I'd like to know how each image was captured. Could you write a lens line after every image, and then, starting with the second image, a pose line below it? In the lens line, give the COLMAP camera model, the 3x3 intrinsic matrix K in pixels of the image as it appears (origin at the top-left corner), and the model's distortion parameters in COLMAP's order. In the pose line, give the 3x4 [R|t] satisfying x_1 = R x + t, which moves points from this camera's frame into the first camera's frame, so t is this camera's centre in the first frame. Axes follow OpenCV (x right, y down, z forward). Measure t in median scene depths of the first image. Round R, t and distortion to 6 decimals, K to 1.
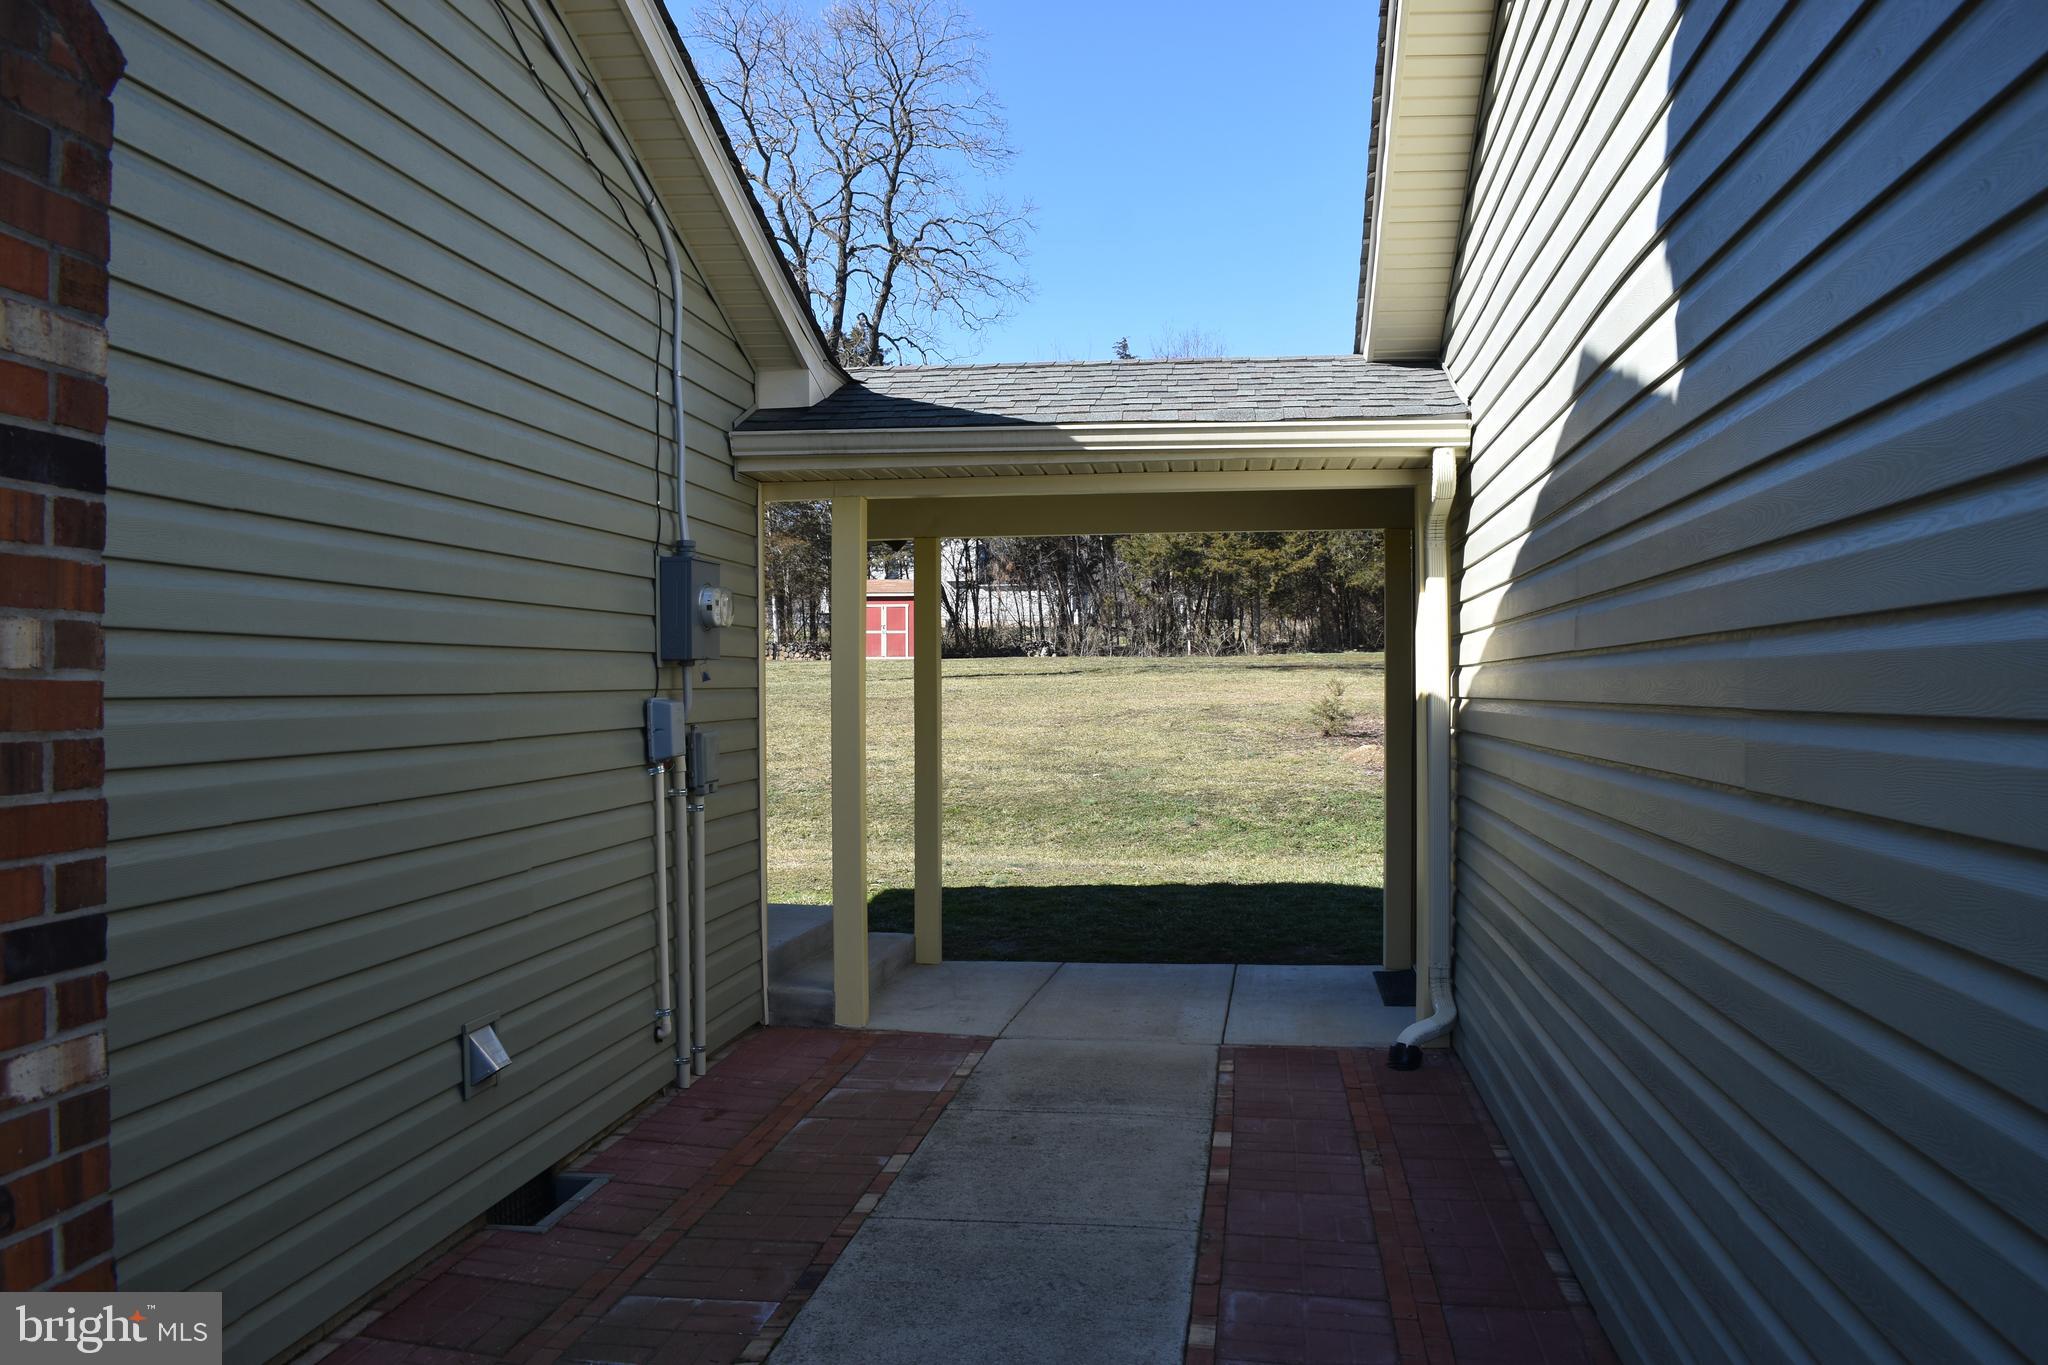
lens RADIAL K [[1593.1, 0, 1024.0], [0, 1593.1, 682.5], [0, 0, 1]] dist [-0.064202, -0.114066]
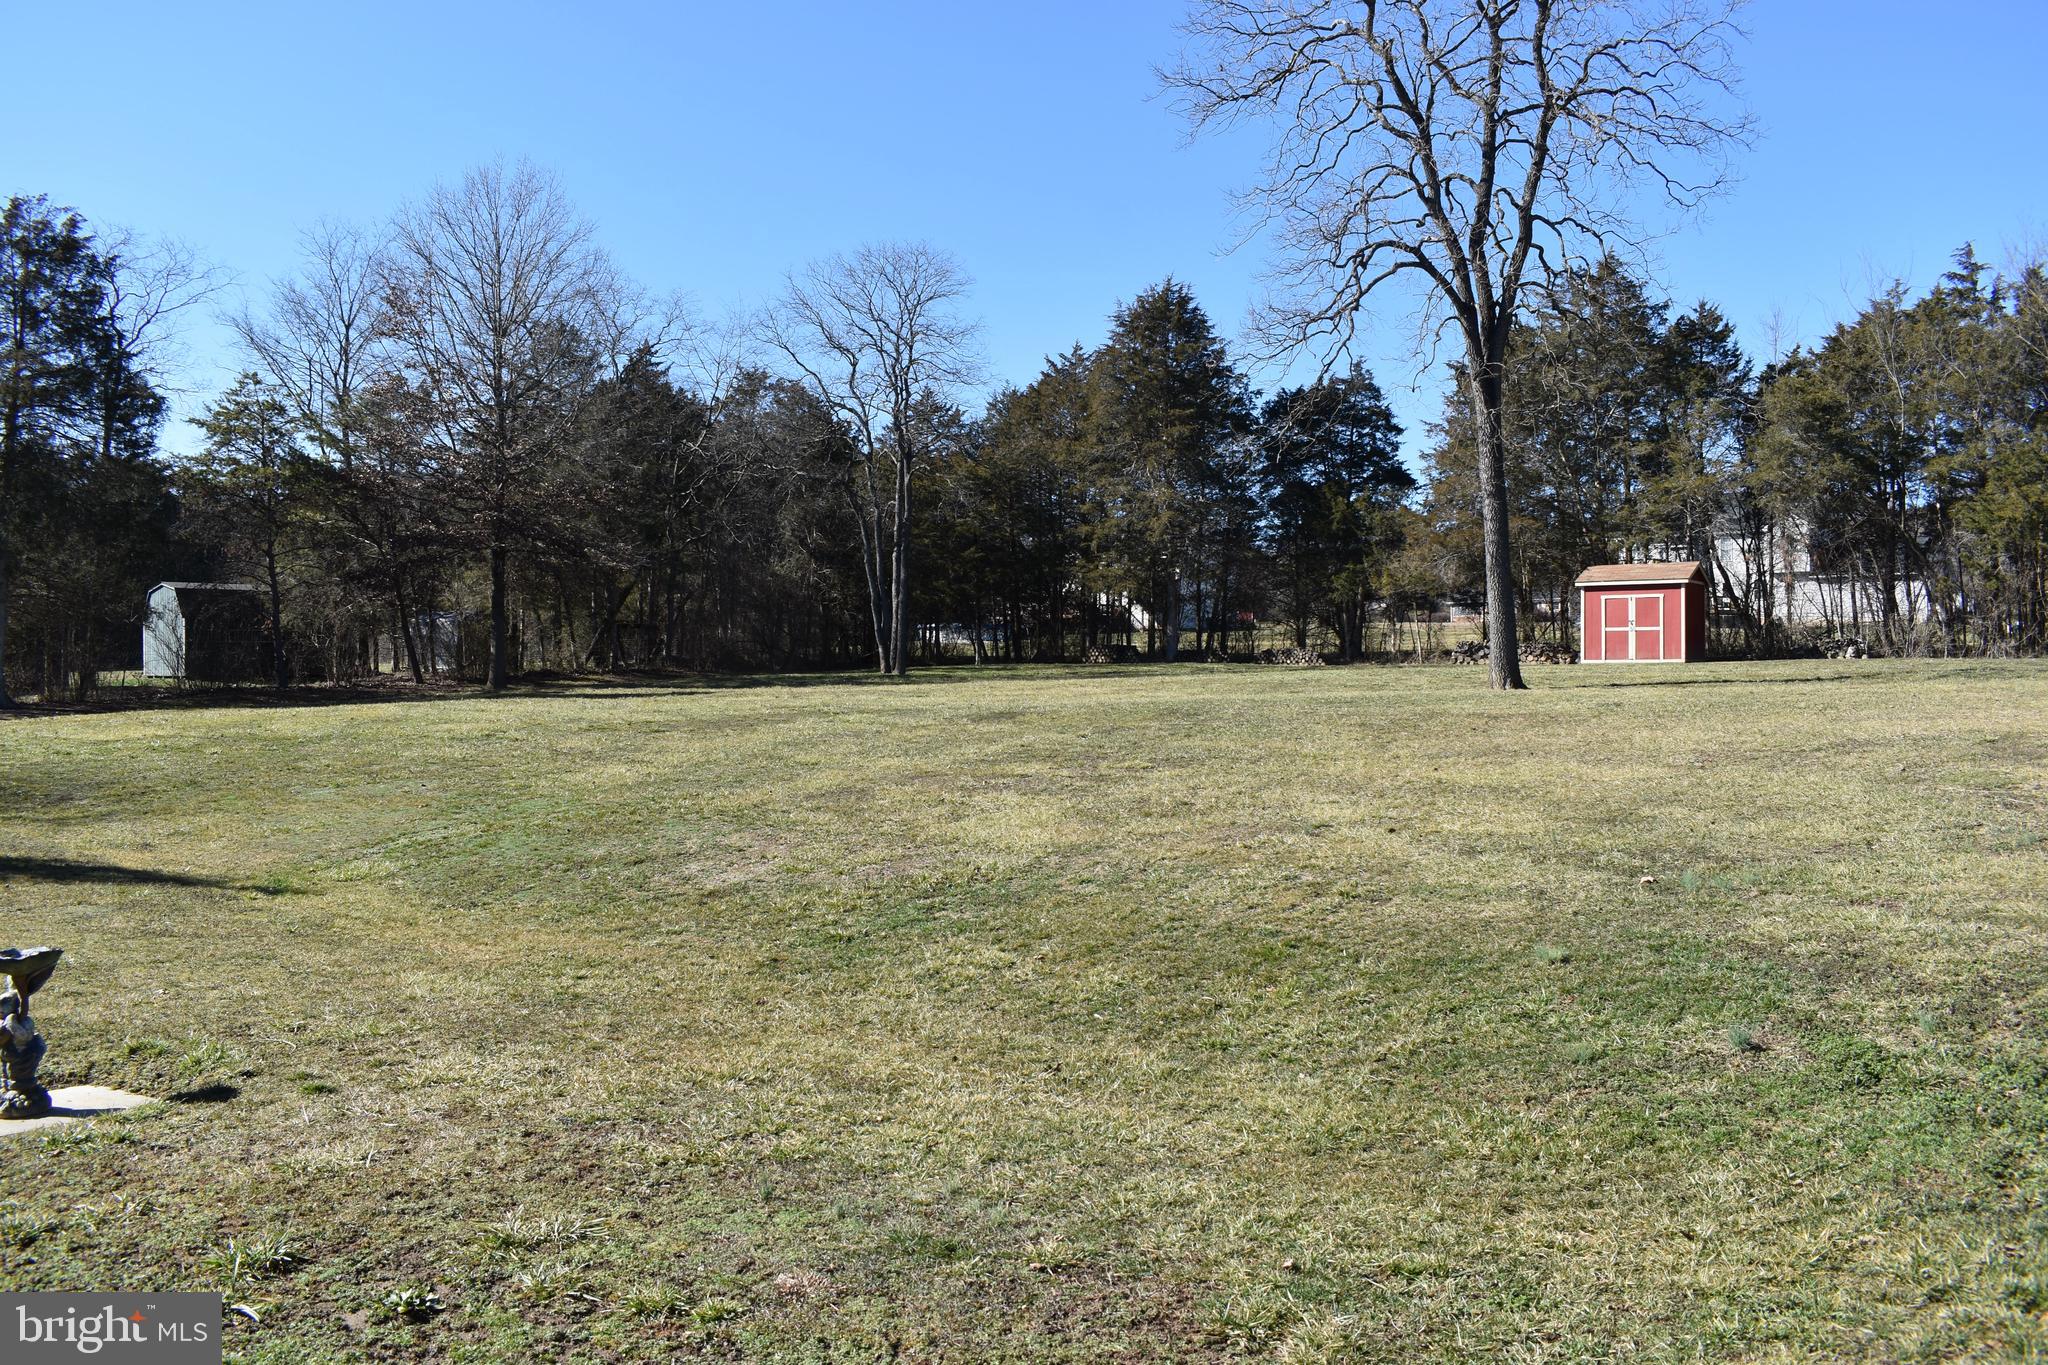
lens RADIAL K [[1611.1, 0, 1021.4], [0, 1611.1, 685.6], [0, 0, 1]] dist [-0.091085, 0.019772]
pose [[0.872138, 0.002344, -0.489255, 0.059102], [-0.003728, 0.999991, -0.001855, -0.000519], [0.489247, 0.003442, 0.872139, 0.235257]]
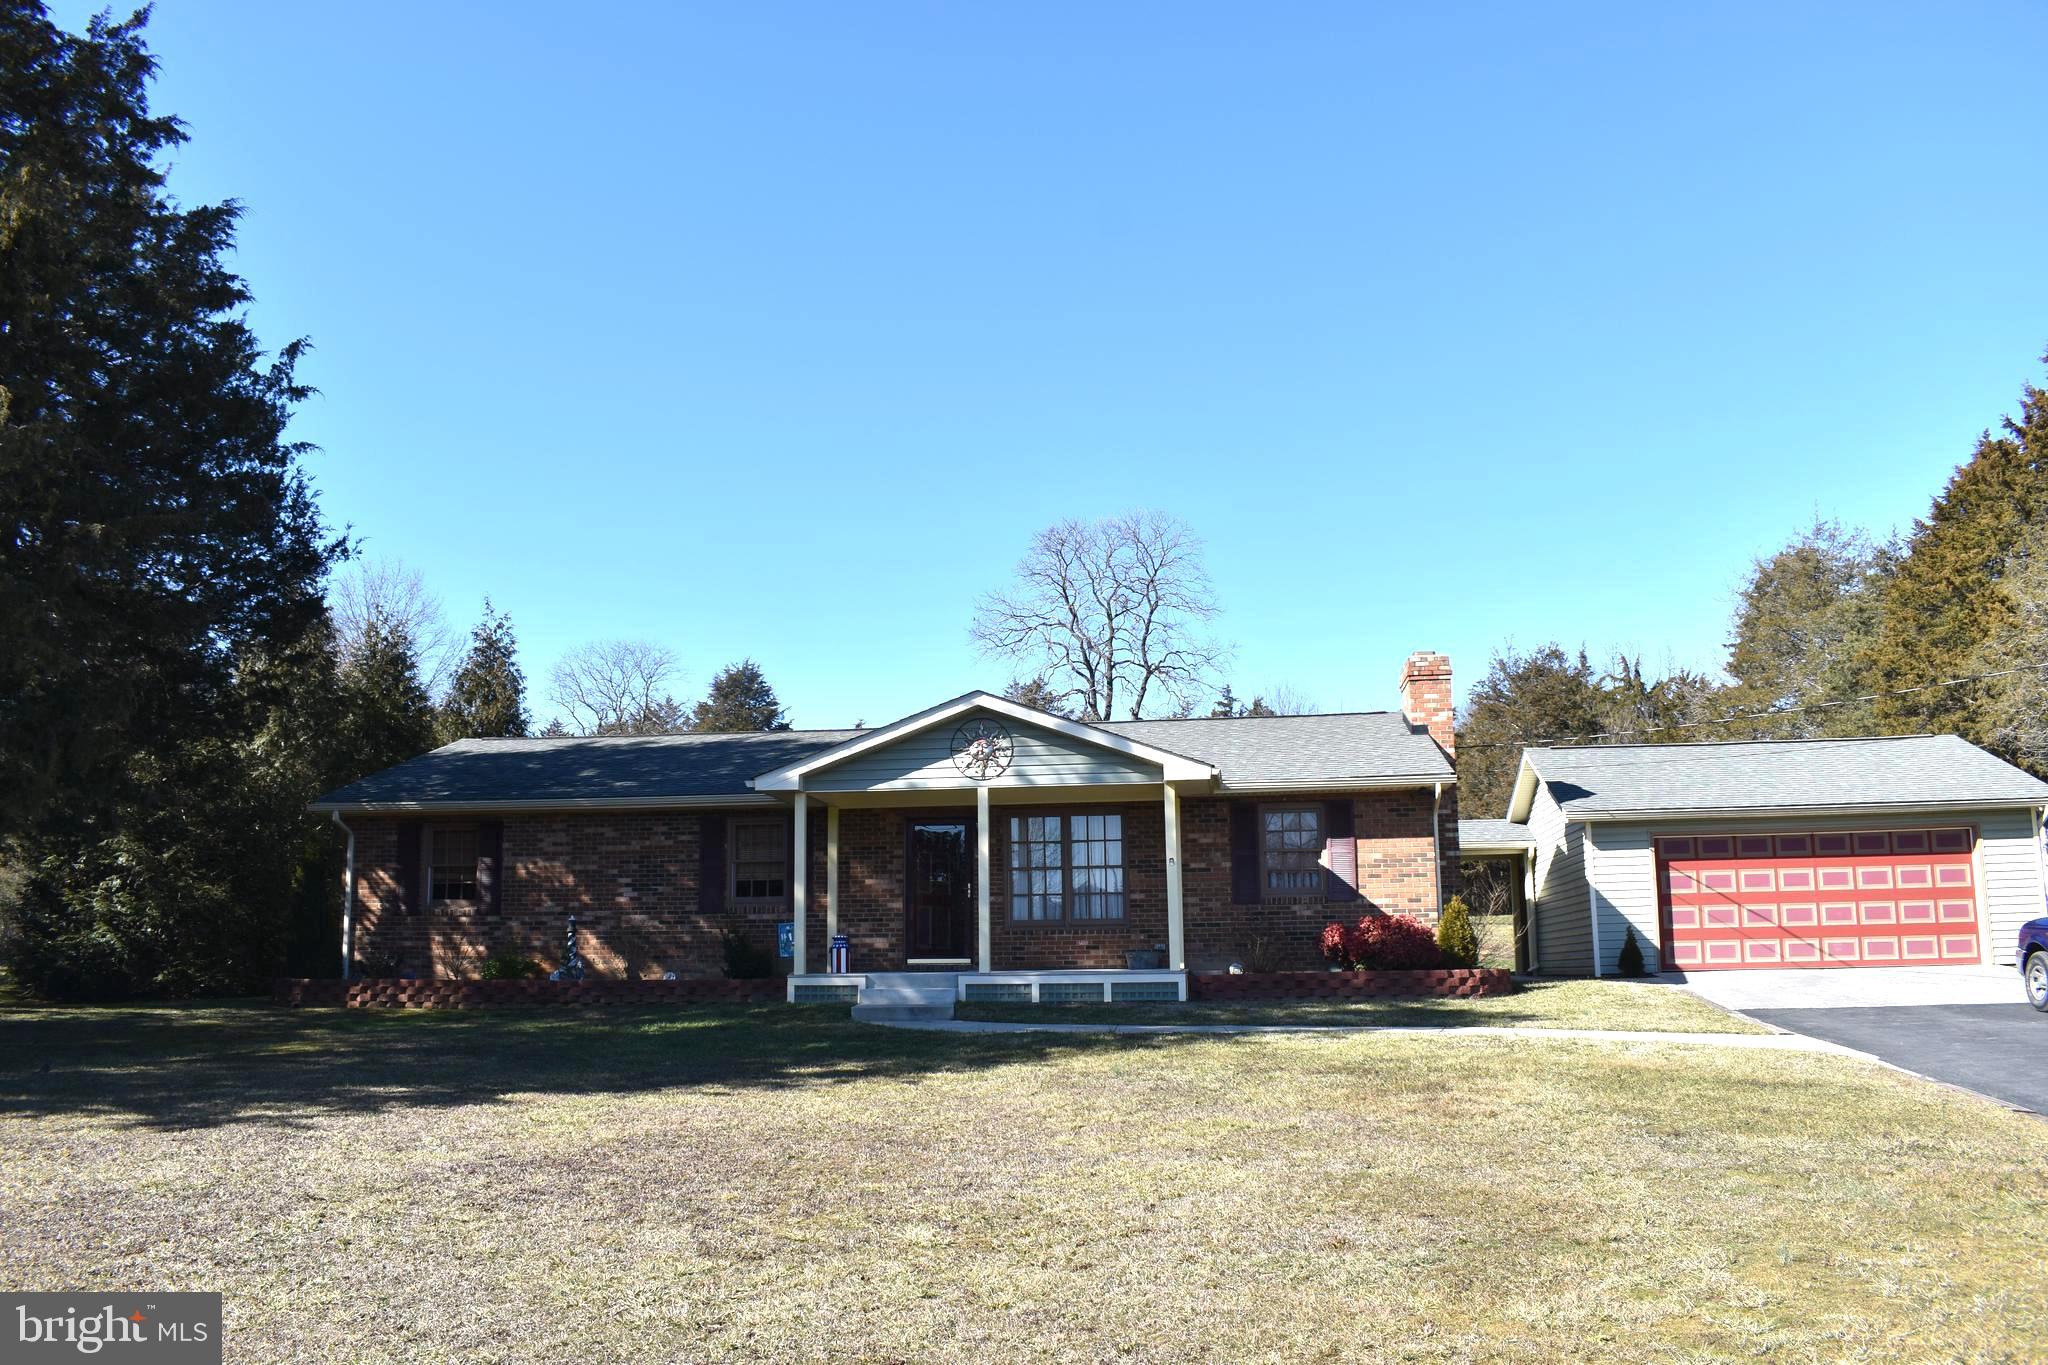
lens RADIAL K [[1611.1, 0, 1021.4], [0, 1611.1, 685.6], [0, 0, 1]] dist [-0.091085, 0.019772]
pose [[0.999994, -0.003578, -0.000093, -0.203195], [0.003508, 0.984899, -0.173092, 0.032403], [0.000711, 0.173090, 0.984906, -0.613635]]
